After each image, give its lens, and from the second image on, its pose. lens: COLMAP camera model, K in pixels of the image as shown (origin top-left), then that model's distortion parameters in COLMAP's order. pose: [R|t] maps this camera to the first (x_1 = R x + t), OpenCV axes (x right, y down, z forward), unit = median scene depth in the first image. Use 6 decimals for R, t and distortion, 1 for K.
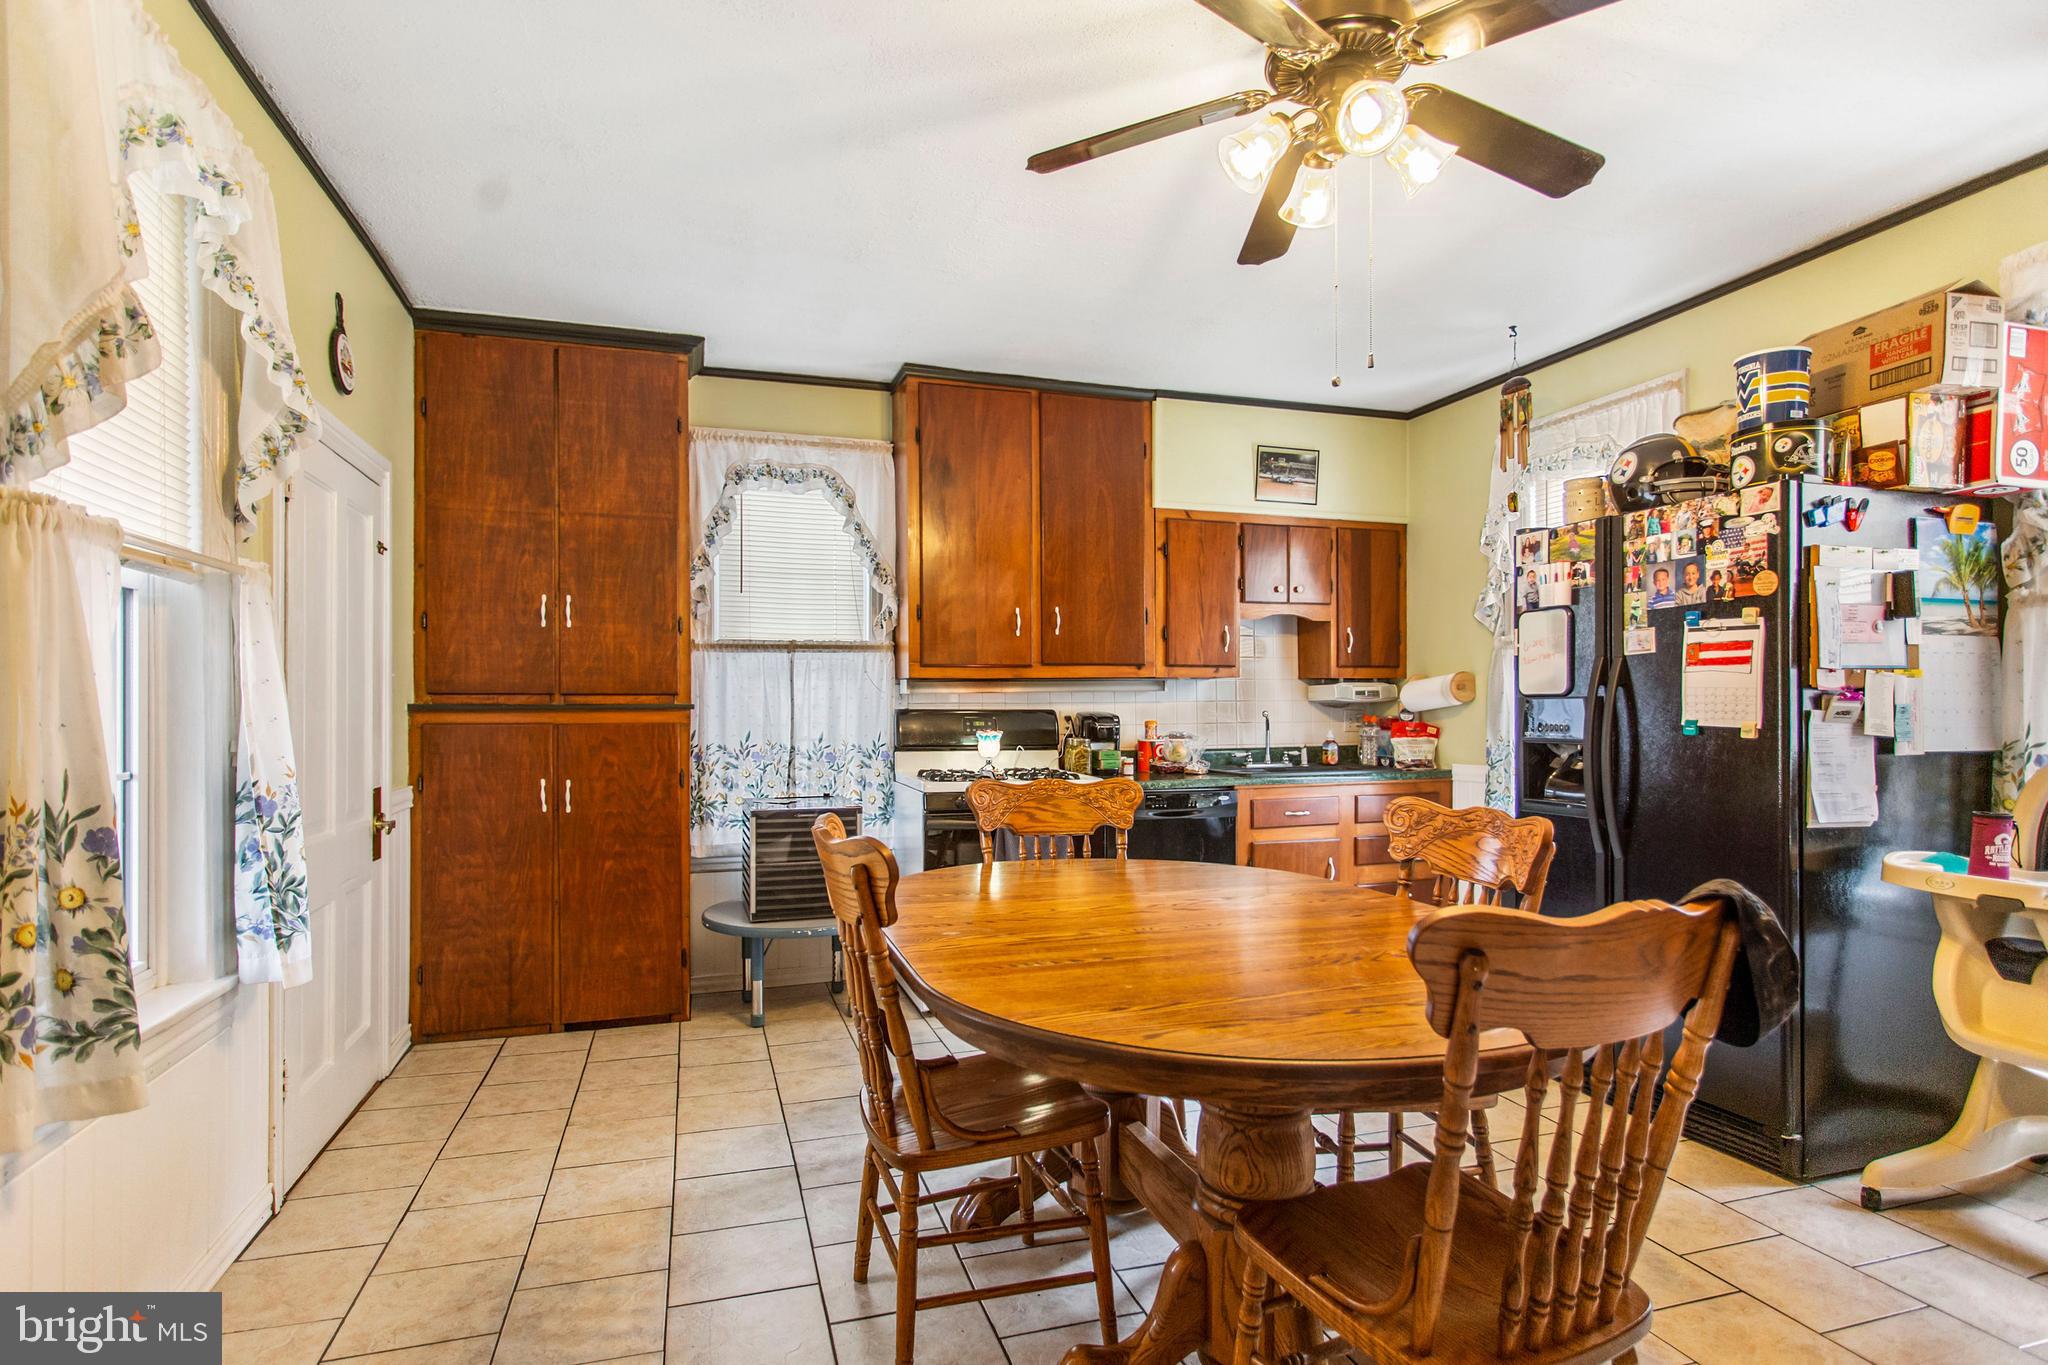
lens RADIAL K [[1050.5, 0, 1026.4], [0, 1050.5, 694.2], [0, 0, 1]] dist [-0.000231, 0.000096]
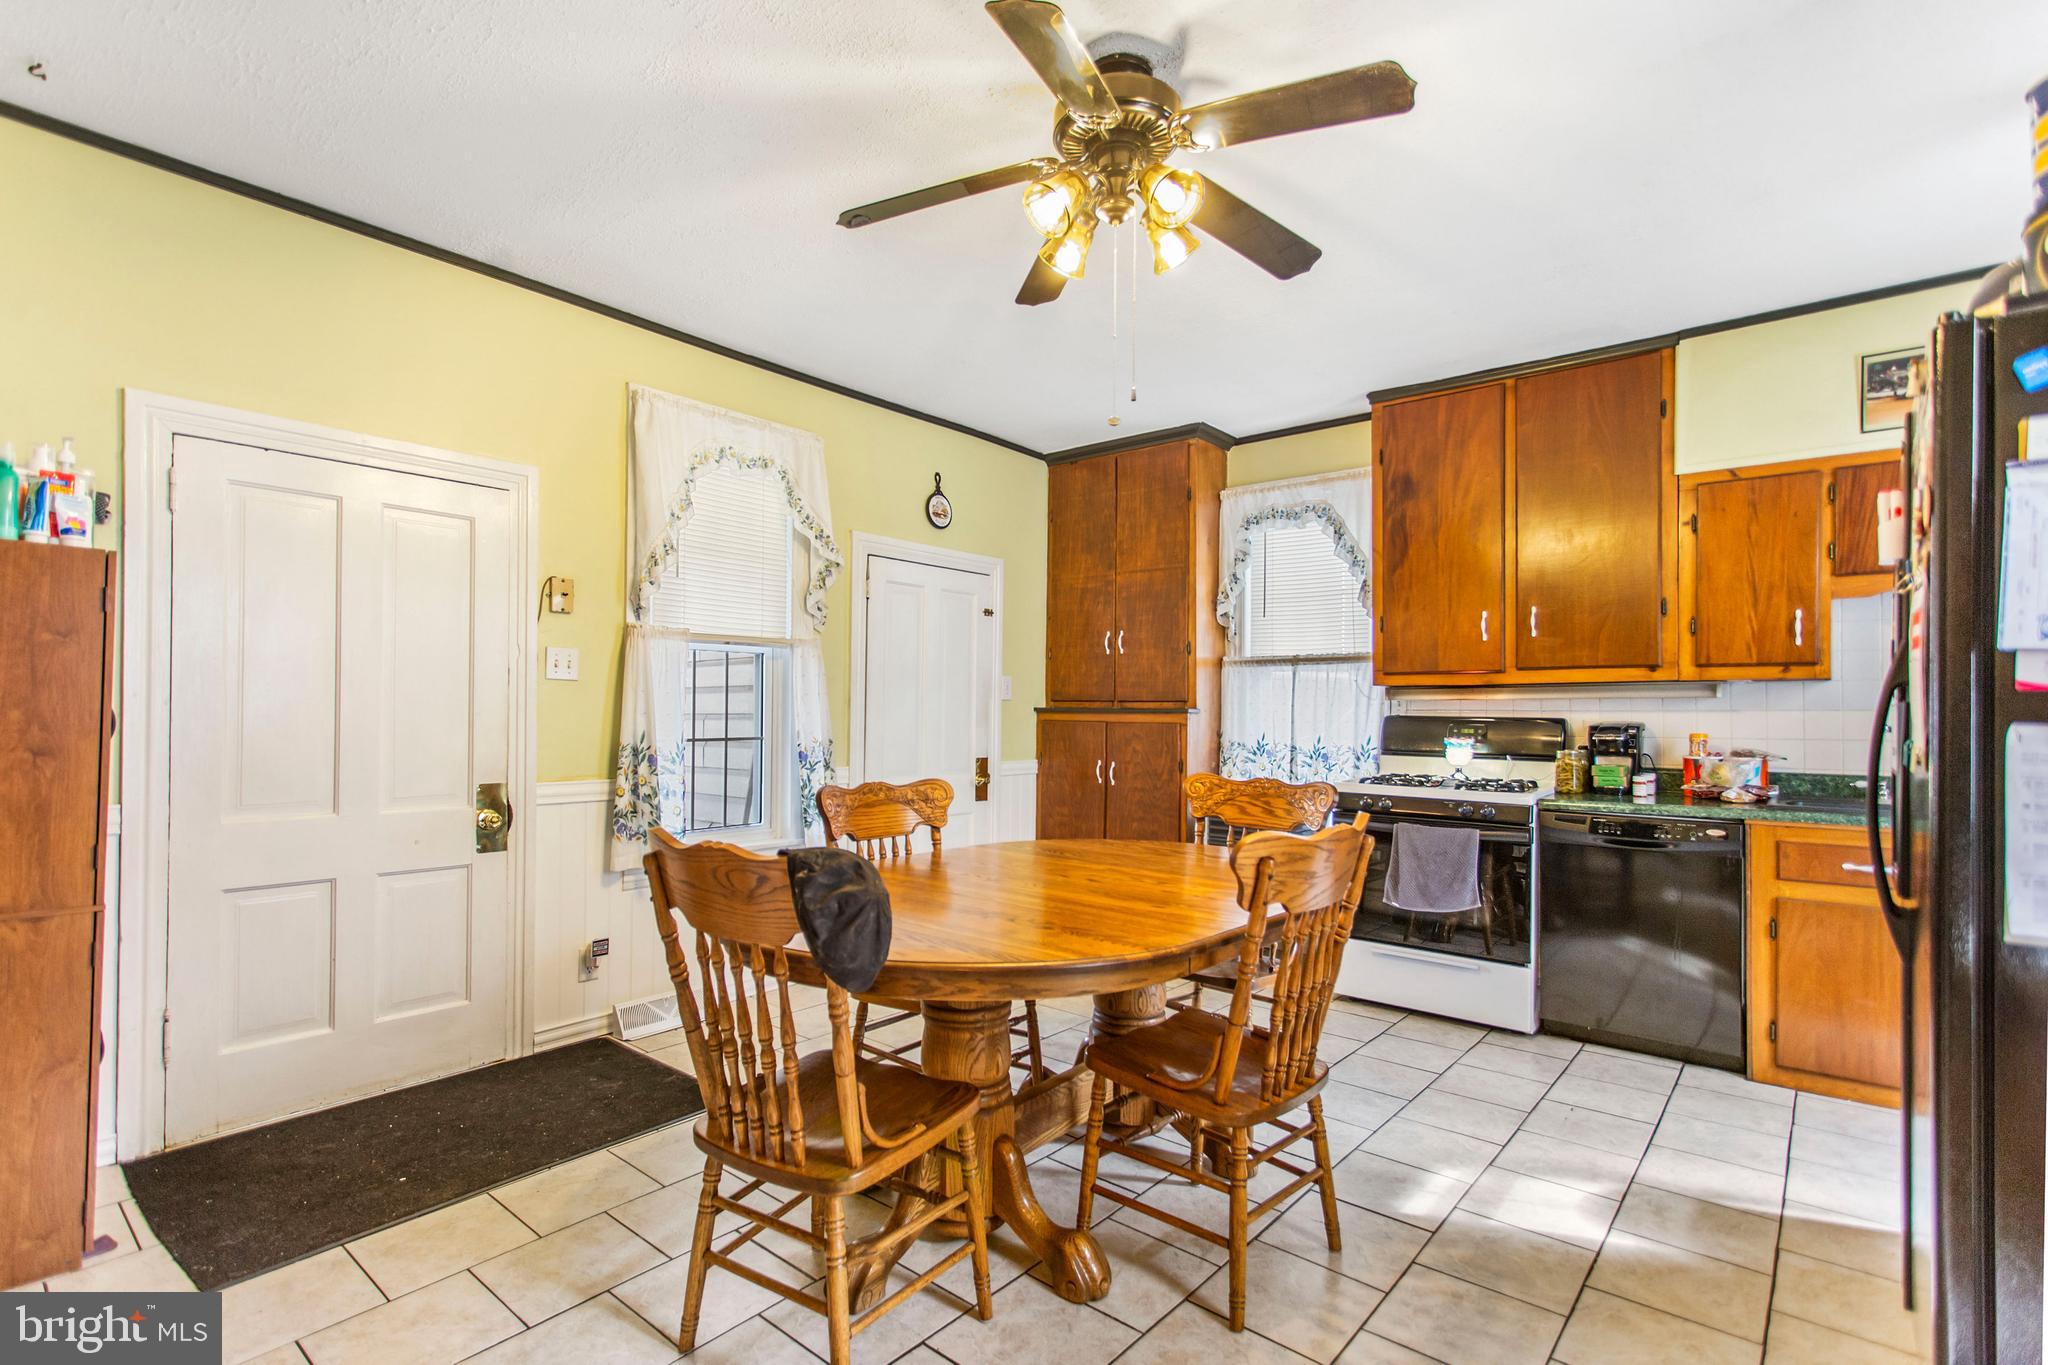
lens RADIAL K [[972.4, 0, 1029.3], [0, 972.4, 695.3], [0, 0, 1]] dist [-0.001957, -0.000122]
pose [[0.536254, -0.006227, -0.844034, 0.574565], [-0.000762, 0.999969, -0.007862, 0.002172], [0.844056, 0.004859, 0.536233, 0.191160]]
